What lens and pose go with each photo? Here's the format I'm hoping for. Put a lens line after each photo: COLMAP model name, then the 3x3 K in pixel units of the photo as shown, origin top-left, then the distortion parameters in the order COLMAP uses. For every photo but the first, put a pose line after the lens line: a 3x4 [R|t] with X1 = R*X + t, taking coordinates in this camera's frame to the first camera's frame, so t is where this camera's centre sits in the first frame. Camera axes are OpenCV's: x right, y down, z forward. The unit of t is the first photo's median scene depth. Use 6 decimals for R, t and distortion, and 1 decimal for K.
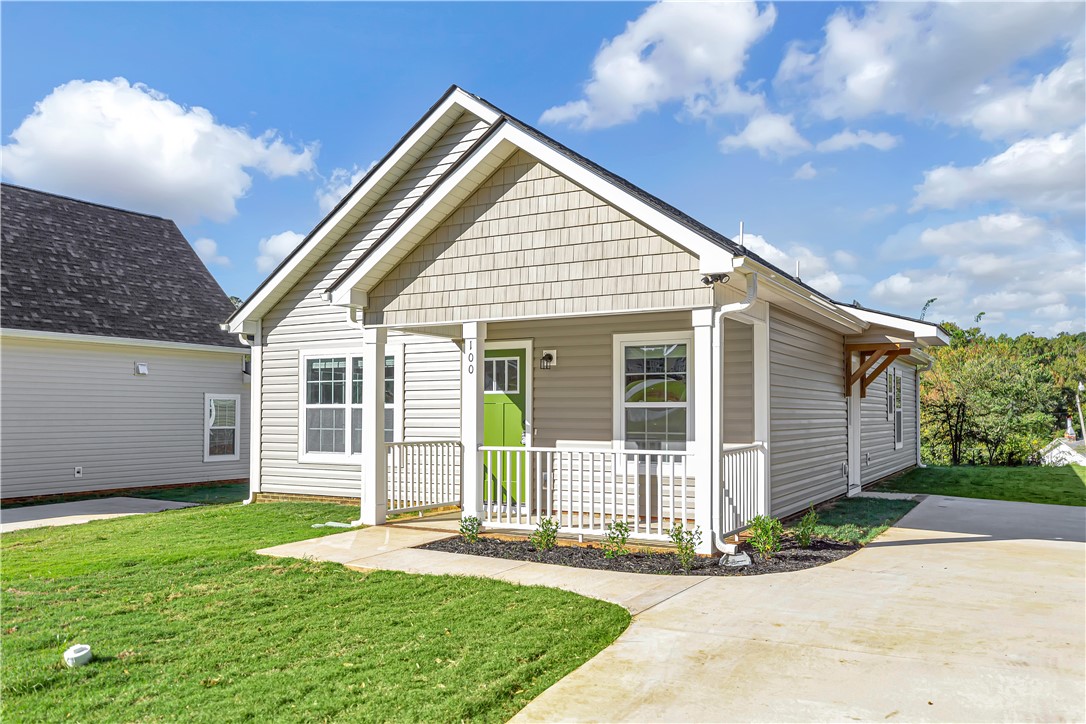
lens RADIAL K [[858.1, 0, 543.0], [0, 858.1, 397.0], [0, 0, 1]] dist [0.005470, 0.001958]
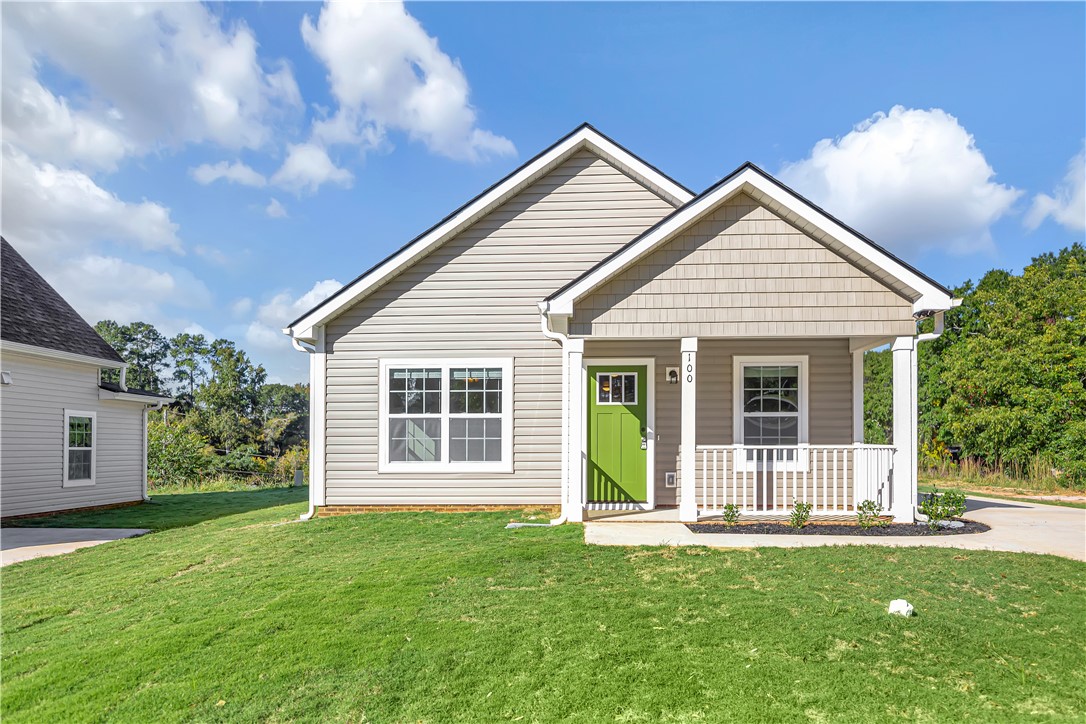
lens RADIAL K [[766.0, 0, 543.0], [0, 766.0, 437.4], [0, 0, 1]] dist [0.001777, -0.000919]
pose [[0.889642, 0.003126, 0.456647, -0.615925], [-0.005542, 0.999977, 0.003952, 0.036828], [-0.456624, -0.006047, 0.889639, 0.154236]]
